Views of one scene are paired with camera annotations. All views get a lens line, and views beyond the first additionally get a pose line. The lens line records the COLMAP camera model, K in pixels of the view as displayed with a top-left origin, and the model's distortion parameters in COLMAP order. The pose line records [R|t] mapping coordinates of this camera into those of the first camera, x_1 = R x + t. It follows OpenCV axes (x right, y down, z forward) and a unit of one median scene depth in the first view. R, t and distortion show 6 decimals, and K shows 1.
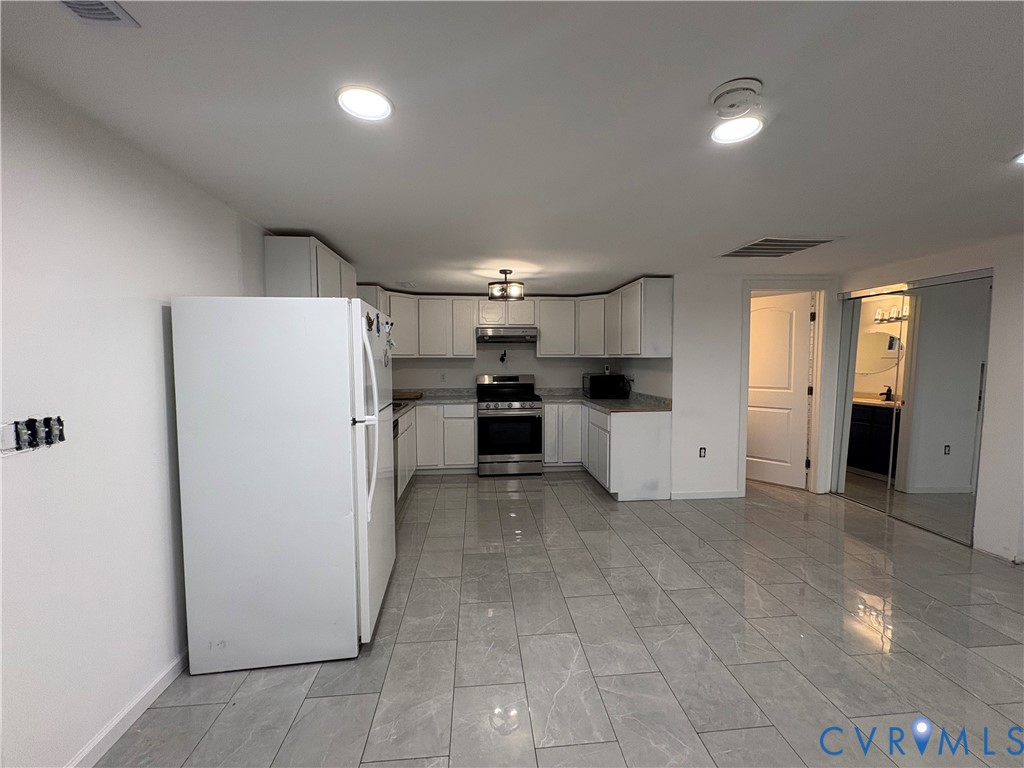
lens RADIAL K [[409.3, 0, 512.0], [0, 409.3, 384.0], [0, 0, 1]] dist [0.015217, -0.004912]
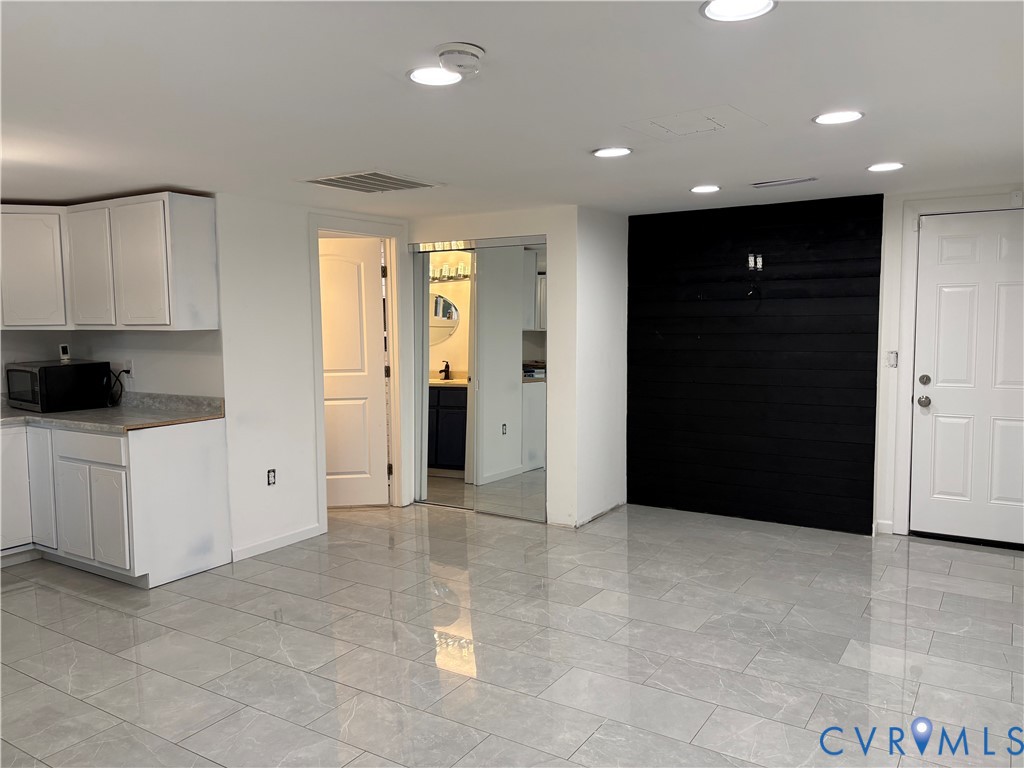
lens RADIAL K [[772.8, 0, 512.0], [0, 772.8, 384.0], [0, 0, 1]] dist [0.004976, 0.000365]
pose [[0.618022, -0.068746, 0.783150, -0.237759], [0.057967, 0.997443, 0.041812, -0.006792], [-0.784021, 0.019556, 0.620426, -0.044261]]
